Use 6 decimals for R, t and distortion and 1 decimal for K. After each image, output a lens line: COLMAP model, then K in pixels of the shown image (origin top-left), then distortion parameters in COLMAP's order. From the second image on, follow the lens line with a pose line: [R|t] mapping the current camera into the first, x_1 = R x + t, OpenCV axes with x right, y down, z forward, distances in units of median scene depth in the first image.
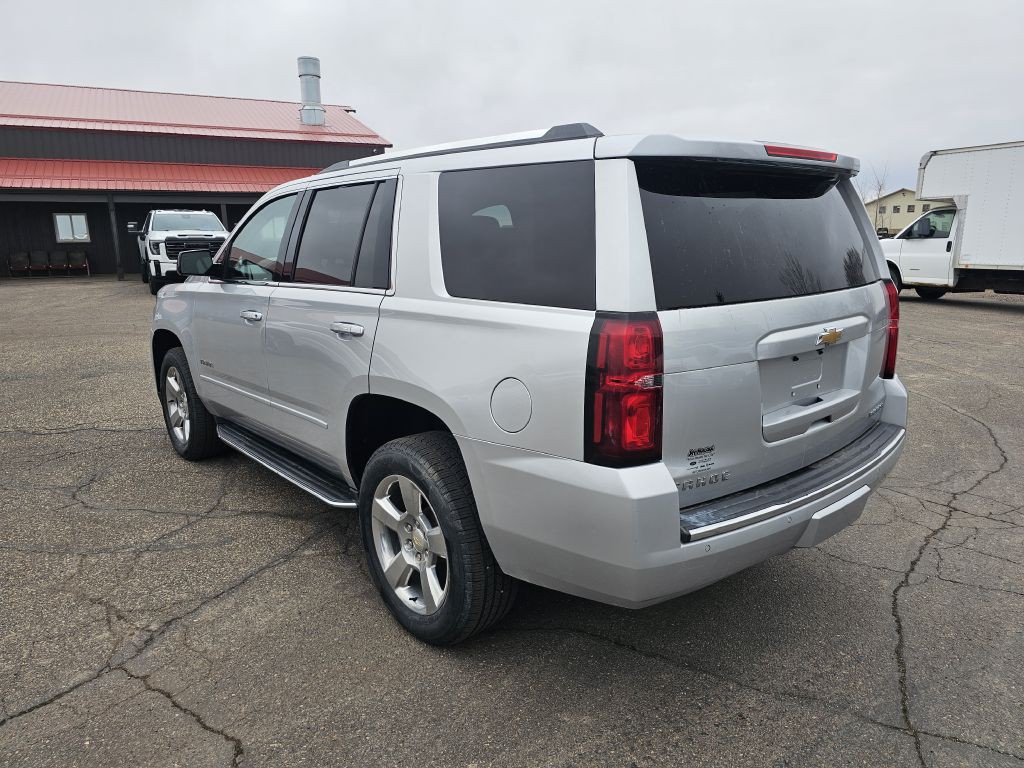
lens RADIAL K [[730.0, 0, 483.9], [0, 730.0, 411.7], [0, 0, 1]] dist [0.002949, -0.007294]
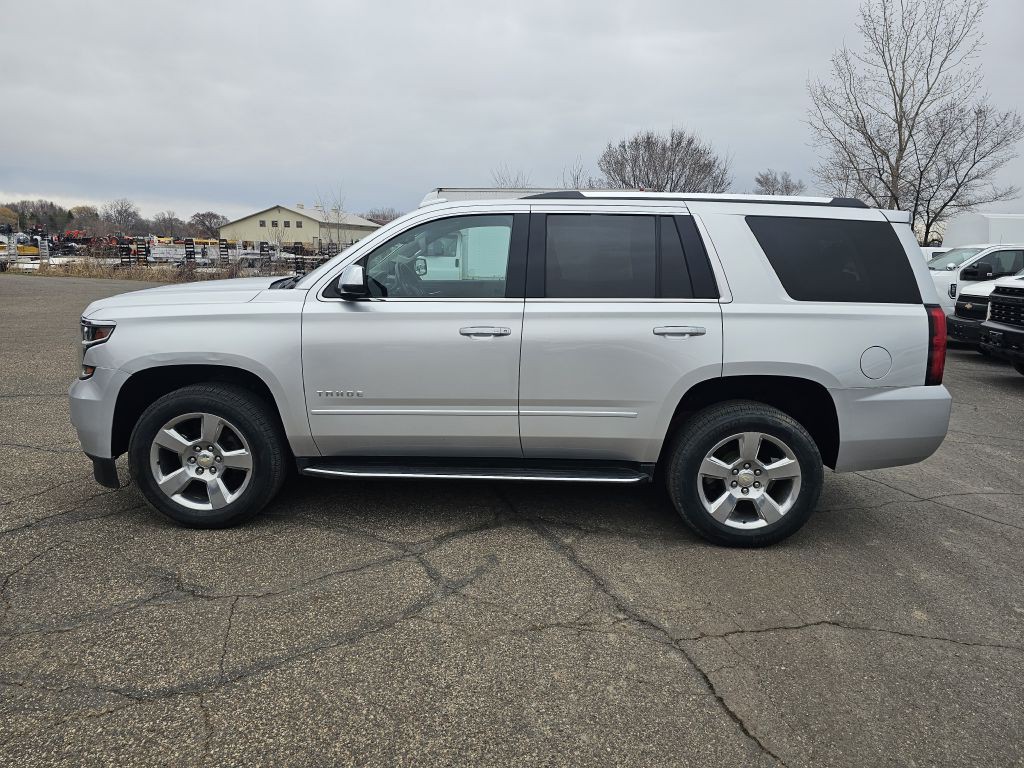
lens RADIAL K [[754.5, 0, 508.7], [0, 754.5, 419.9], [0, 0, 1]] dist [0.036250, -0.007699]
pose [[0.612115, -0.142780, 0.777772, -1.366092], [0.148981, 0.986773, 0.063898, -0.085540], [-0.776608, 0.076761, 0.625291, 0.406223]]
